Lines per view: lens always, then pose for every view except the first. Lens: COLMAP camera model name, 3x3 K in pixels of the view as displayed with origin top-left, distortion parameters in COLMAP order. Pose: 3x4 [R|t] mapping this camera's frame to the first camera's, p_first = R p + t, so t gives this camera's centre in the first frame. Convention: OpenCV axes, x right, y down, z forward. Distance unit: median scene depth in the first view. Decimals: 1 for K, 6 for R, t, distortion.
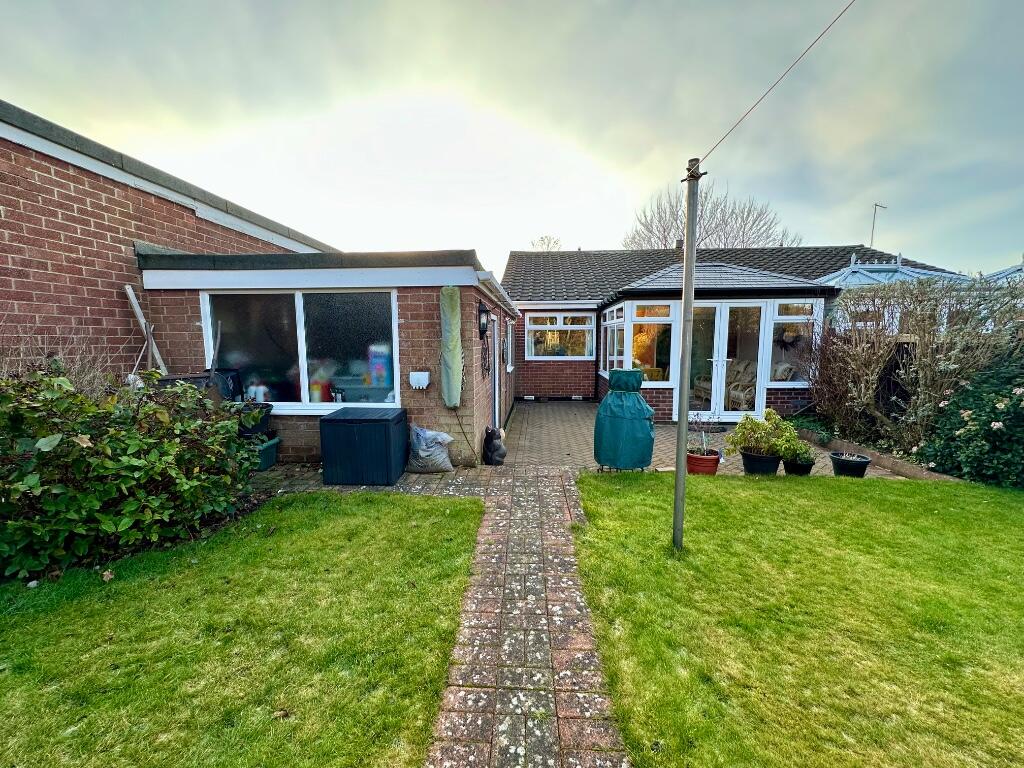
lens RADIAL K [[412.3, 0, 513.5], [0, 412.3, 386.4], [0, 0, 1]] dist [0.000391, 0.000014]
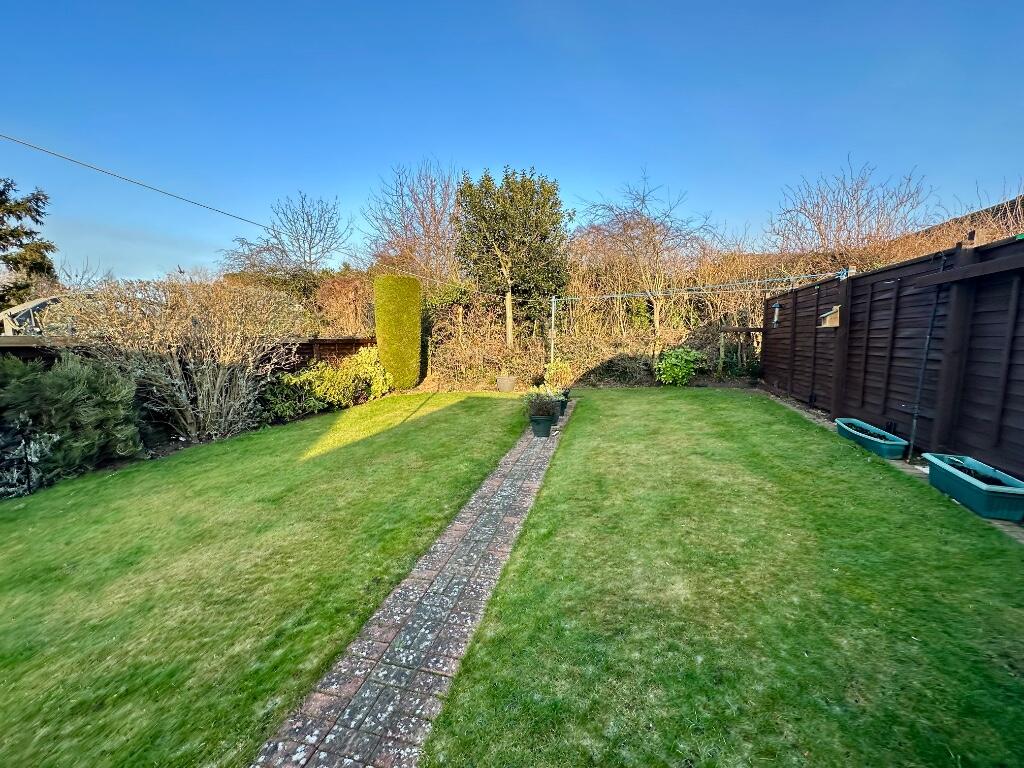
lens RADIAL K [[412.3, 0, 511.7], [0, 412.3, 384.7], [0, 0, 1]] dist [0.000391, 0.000014]
pose [[-0.977632, -0.031005, 0.208026, -0.571548], [0.015559, 0.975704, 0.218541, -0.415052], [-0.209747, 0.216889, -0.953397, 1.993103]]
